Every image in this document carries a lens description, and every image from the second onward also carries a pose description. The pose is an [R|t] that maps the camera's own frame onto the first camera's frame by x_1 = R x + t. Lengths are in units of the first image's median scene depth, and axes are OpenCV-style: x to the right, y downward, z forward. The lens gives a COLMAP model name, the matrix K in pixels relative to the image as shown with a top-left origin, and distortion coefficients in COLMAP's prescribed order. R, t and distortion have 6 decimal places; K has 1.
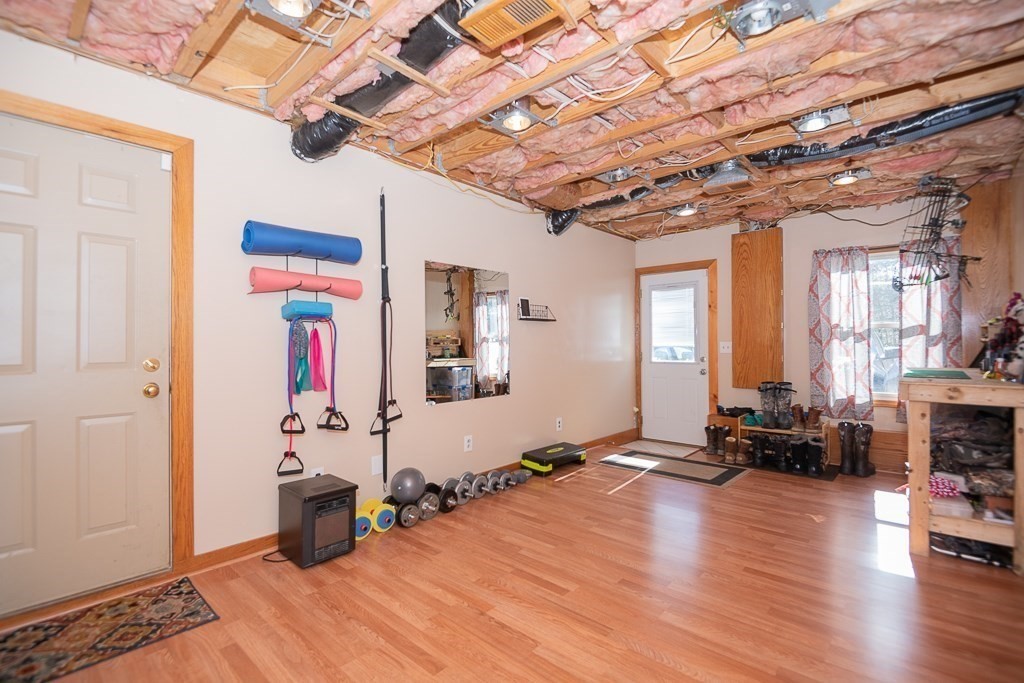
lens RADIAL K [[465.0, 0, 509.2], [0, 465.0, 341.3], [0, 0, 1]] dist [0.010198, -0.015850]
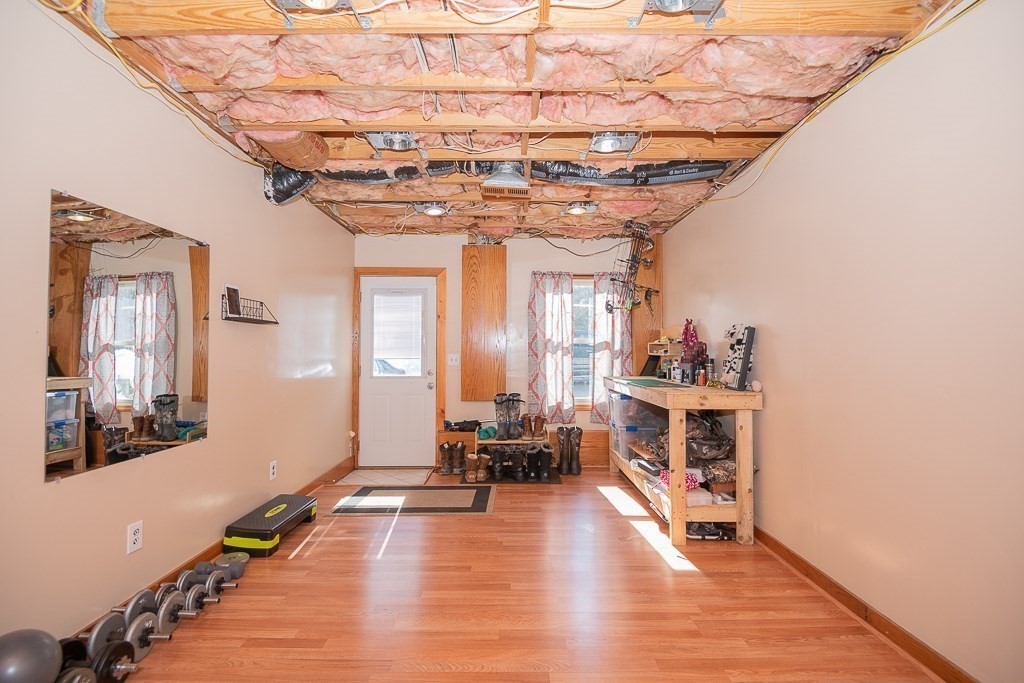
lens RADIAL K [[465.0, 0, 515.7], [0, 465.0, 339.4], [0, 0, 1]] dist [0.010198, -0.015850]
pose [[0.736475, 0.026582, 0.675942, -0.118119], [-0.009845, 0.999543, -0.028581, -0.003592], [-0.676393, 0.014395, 0.736400, 0.252092]]
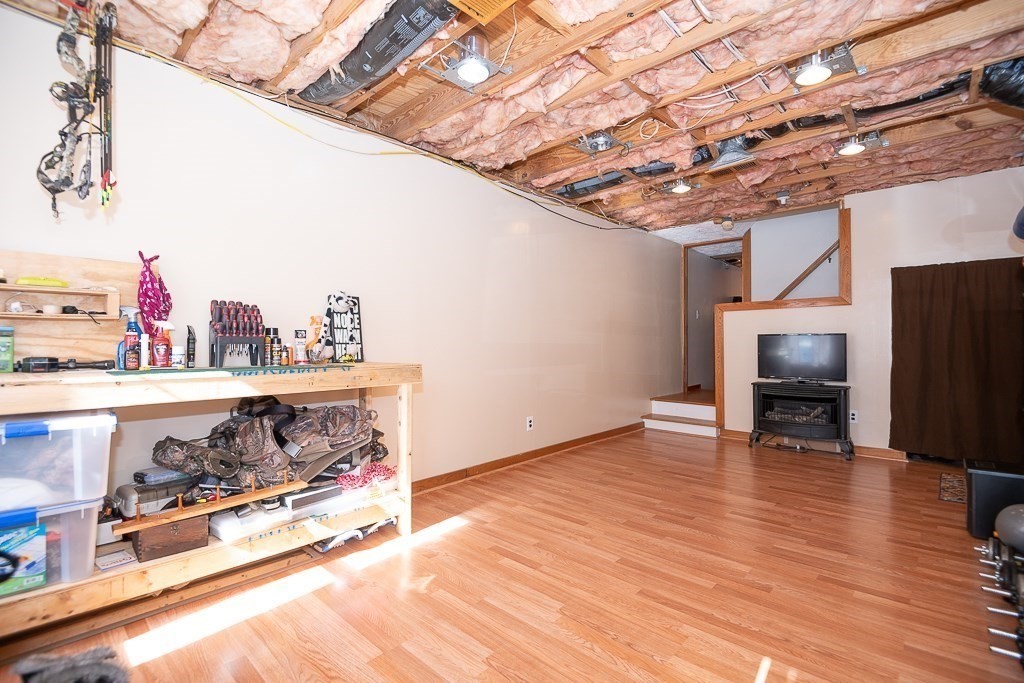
lens RADIAL K [[465.0, 0, 509.6], [0, 465.0, 341.1], [0, 0, 1]] dist [0.010198, -0.015850]
pose [[-0.999576, 0.003118, 0.028957, 0.374906], [0.002900, 0.999967, -0.007558, 0.025131], [-0.028980, -0.007471, -0.999552, 1.224421]]
